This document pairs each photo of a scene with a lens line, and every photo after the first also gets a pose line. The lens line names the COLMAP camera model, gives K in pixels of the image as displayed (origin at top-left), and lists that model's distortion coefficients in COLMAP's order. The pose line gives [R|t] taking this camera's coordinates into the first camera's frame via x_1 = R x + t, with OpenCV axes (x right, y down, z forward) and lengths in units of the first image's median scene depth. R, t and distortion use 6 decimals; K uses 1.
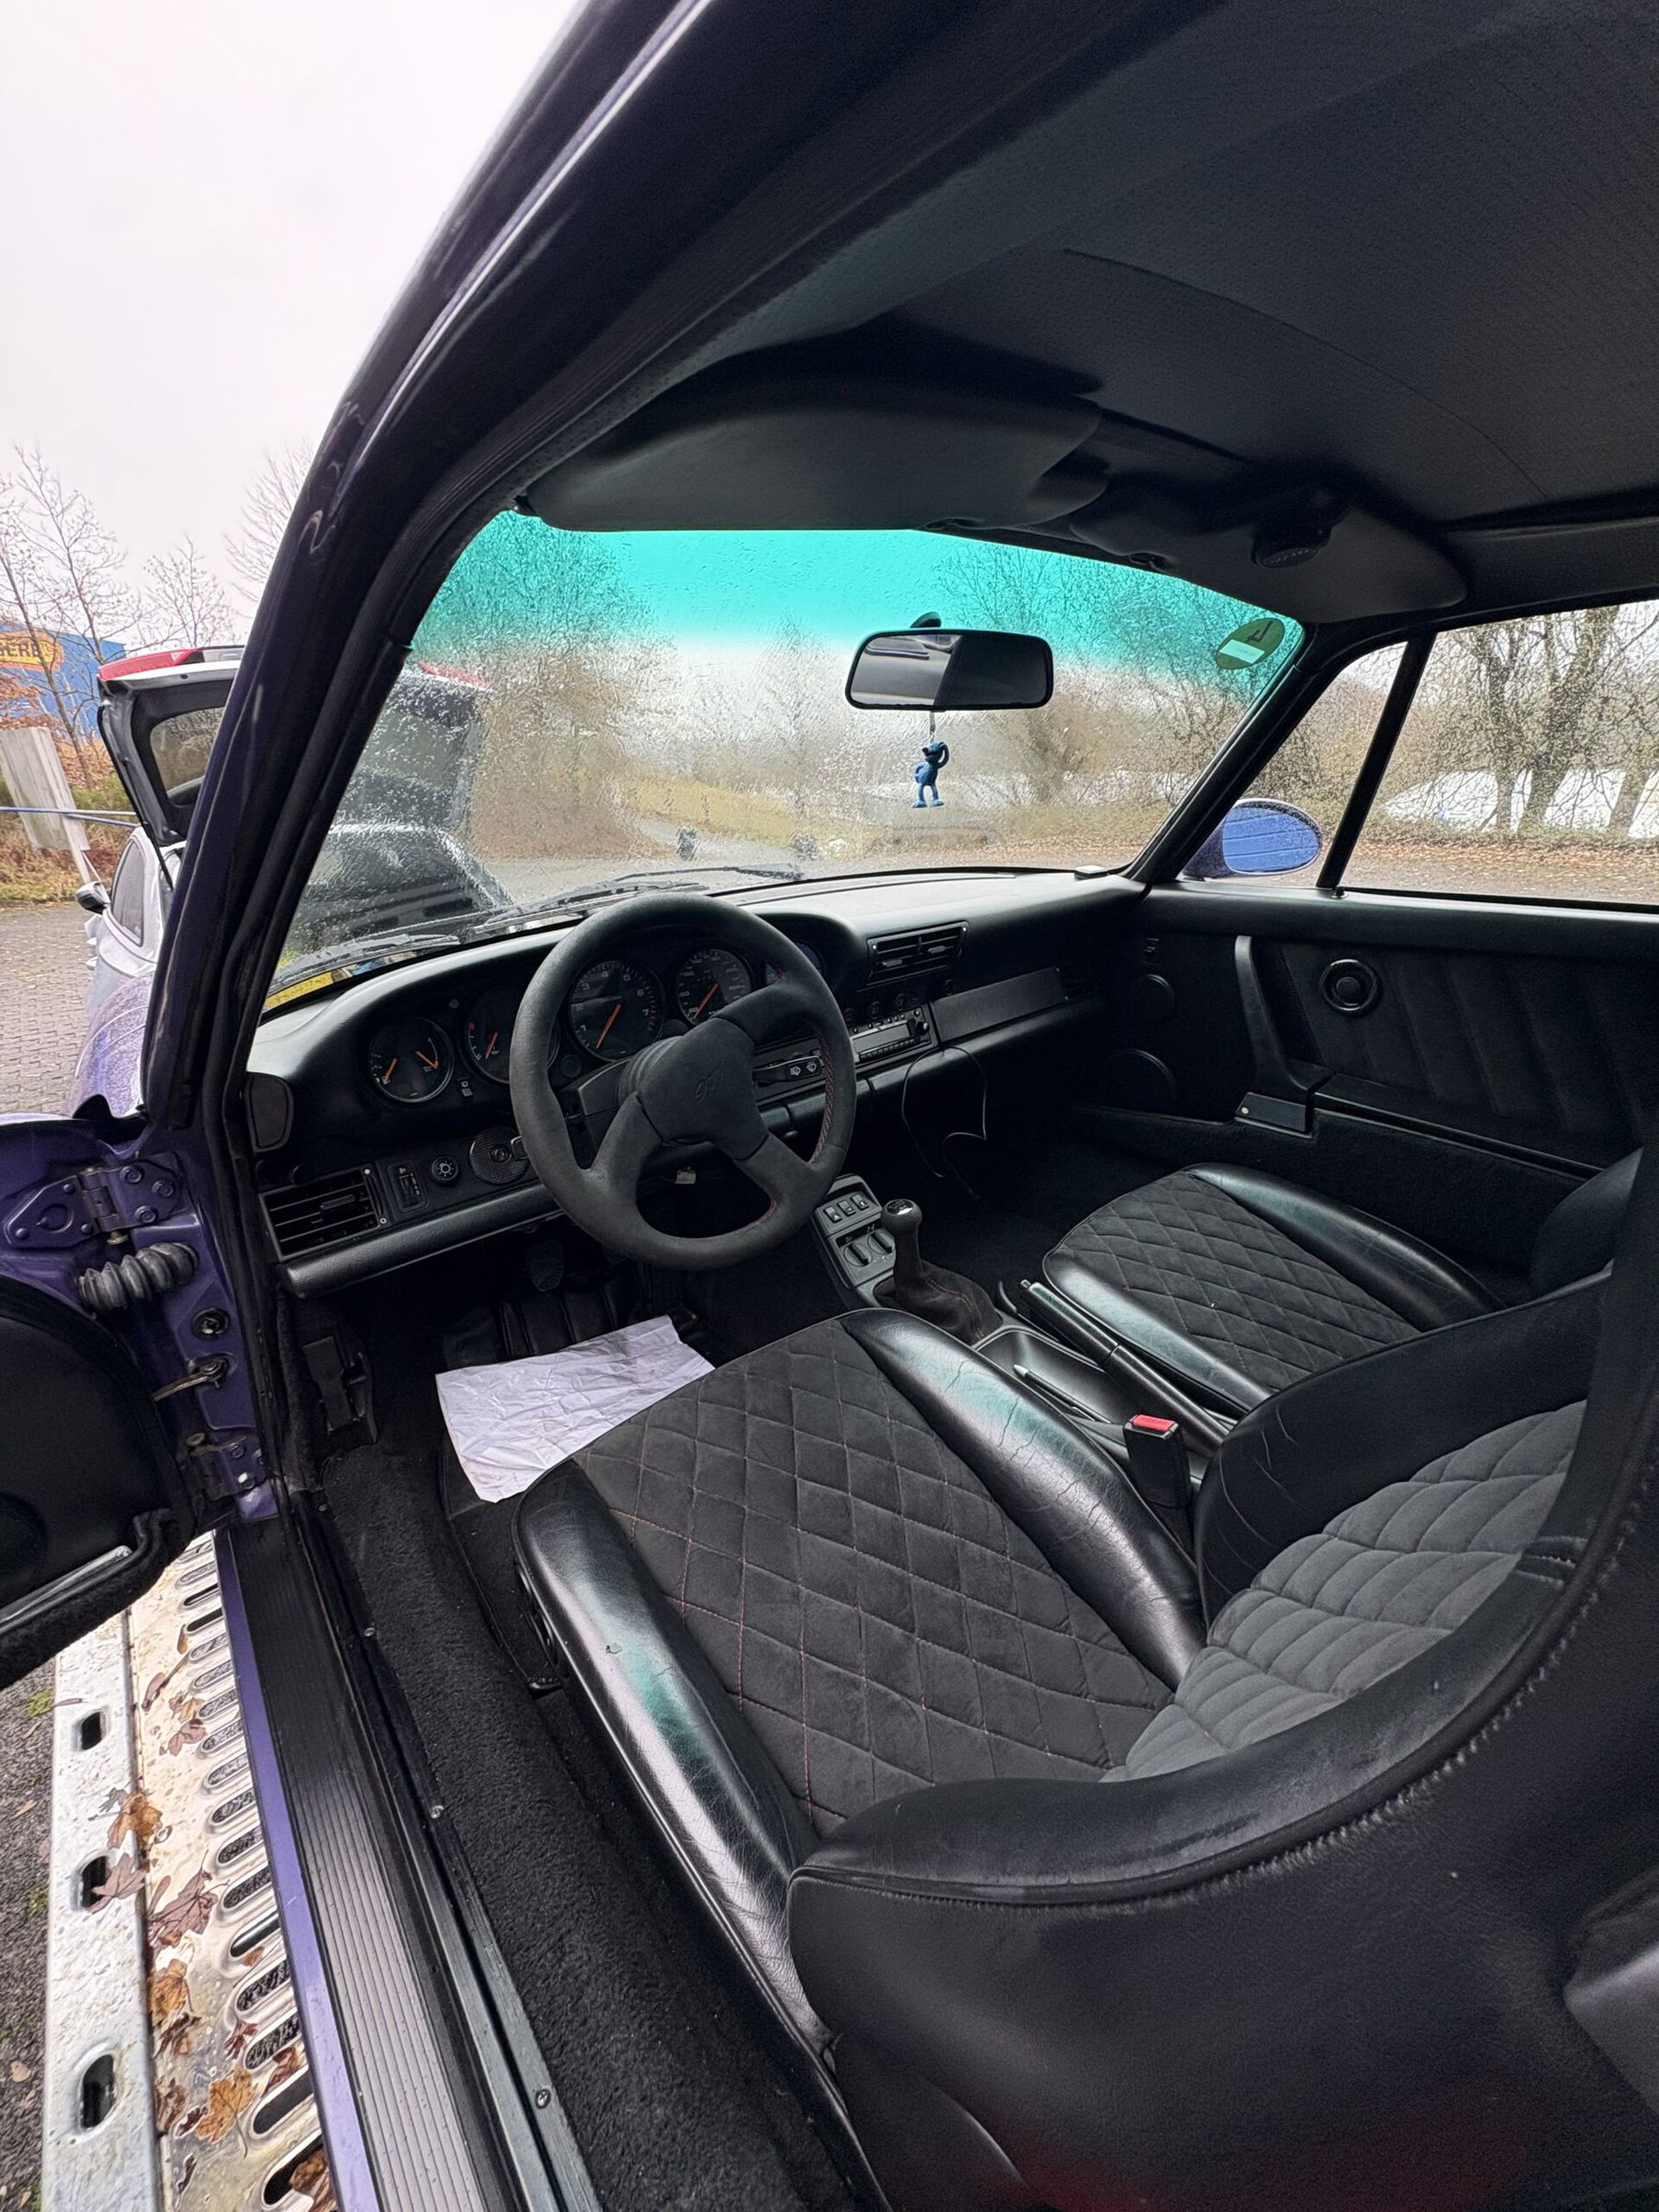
lens RADIAL K [[870.7, 0, 823.1], [0, 870.7, 1109.7], [0, 0, 1]] dist [0.002964, 0.000101]
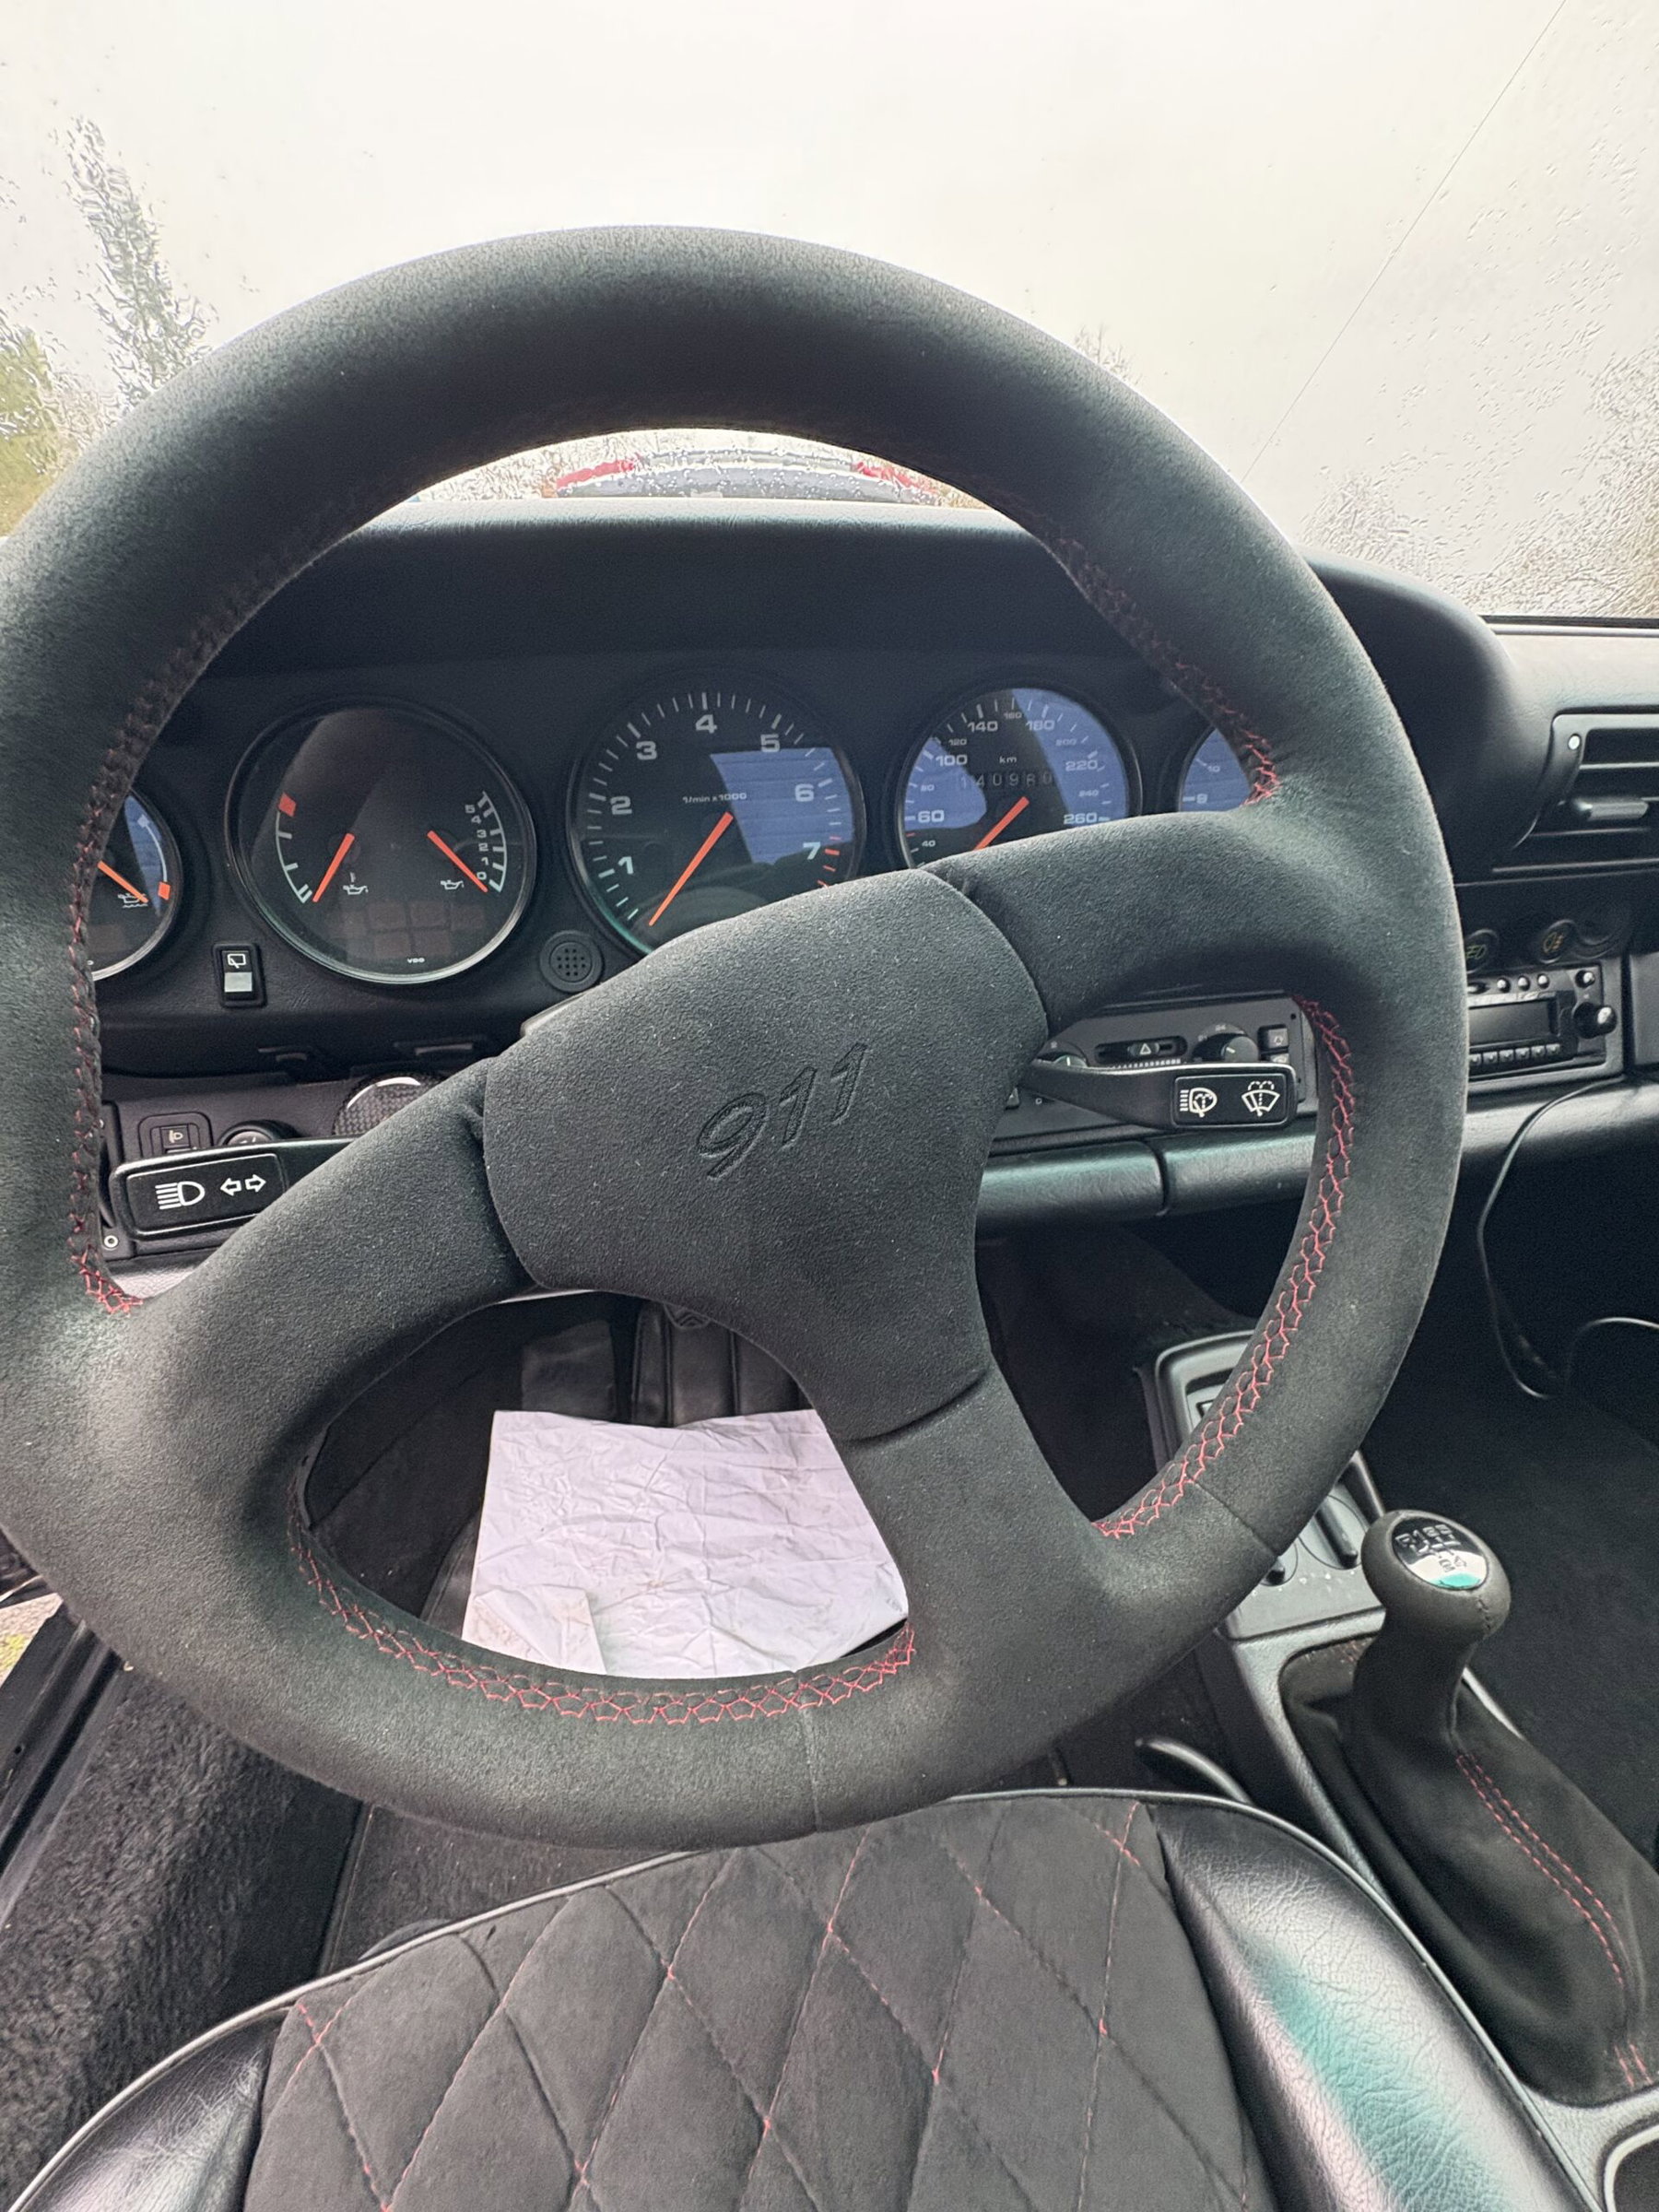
lens RADIAL K [[870.7, 0, 823.1], [0, 870.7, 1109.7], [0, 0, 1]] dist [0.002964, 0.000101]
pose [[0.877736, 0.231358, -0.419587, -0.015179], [-0.191324, 0.972091, 0.135774, -0.046298], [0.439289, -0.038897, 0.897503, 0.550563]]
